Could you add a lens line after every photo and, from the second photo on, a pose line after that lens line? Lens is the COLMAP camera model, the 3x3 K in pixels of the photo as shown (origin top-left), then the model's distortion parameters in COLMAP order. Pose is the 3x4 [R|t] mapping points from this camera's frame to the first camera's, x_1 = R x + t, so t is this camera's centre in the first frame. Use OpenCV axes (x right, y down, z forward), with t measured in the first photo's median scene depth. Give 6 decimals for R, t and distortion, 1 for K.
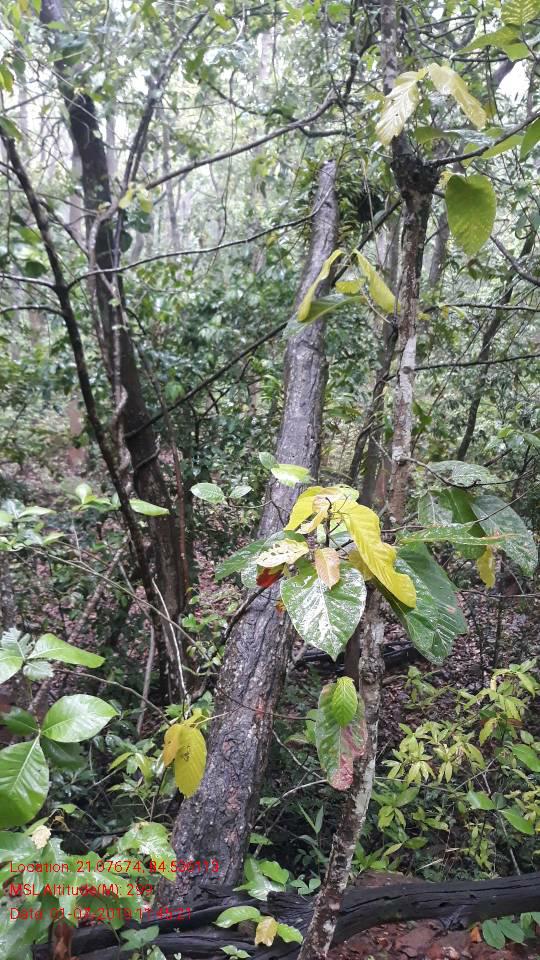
lens RADIAL K [[806.7, 0, 270.0], [0, 806.7, 480.0], [0, 0, 1]] dist [-0.000924, 0.003761]
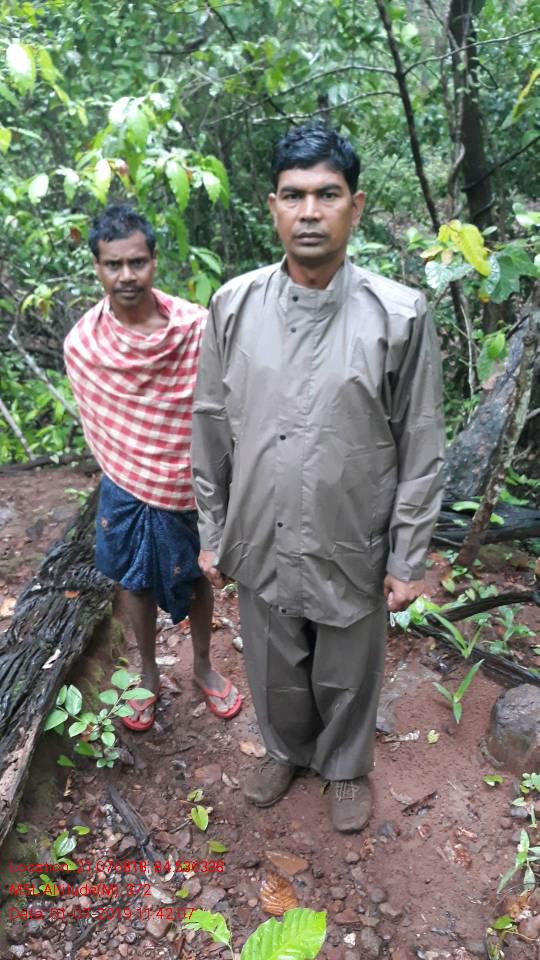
lens RADIAL K [[834.8, 0, 250.0], [0, 834.8, 481.0], [0, 0, 1]] dist [0.004844, 0.001550]
pose [[0.885801, 0.150746, -0.438898, 0.225911], [-0.019968, 0.957275, 0.288490, 0.015313], [0.463635, -0.246781, 0.850965, -0.456011]]
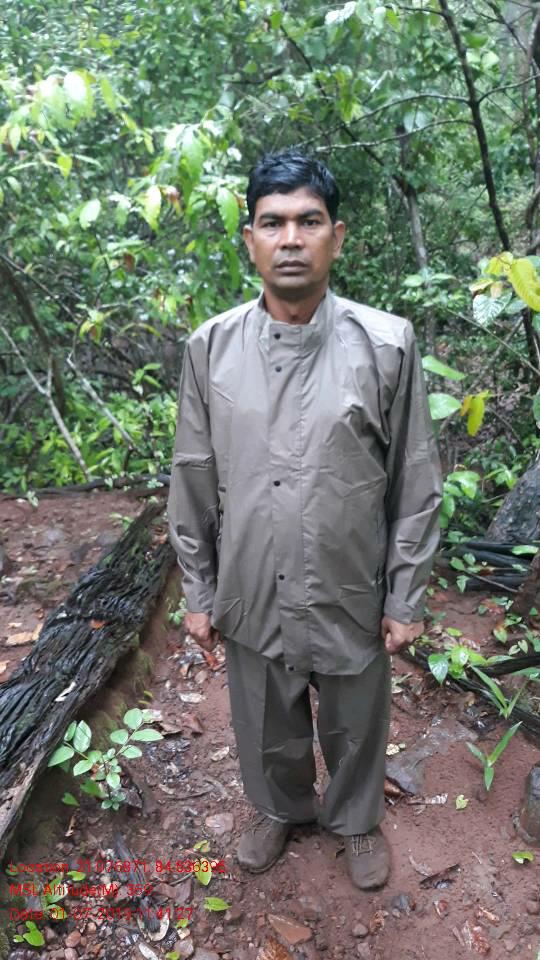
lens RADIAL K [[834.8, 0, 250.0], [0, 834.8, 481.0], [0, 0, 1]] dist [0.004844, 0.001550]
pose [[0.833171, 0.172768, -0.525335, 0.248320], [-0.035061, 0.964538, 0.261603, 0.013782], [0.551902, -0.199541, 0.809683, -0.409162]]
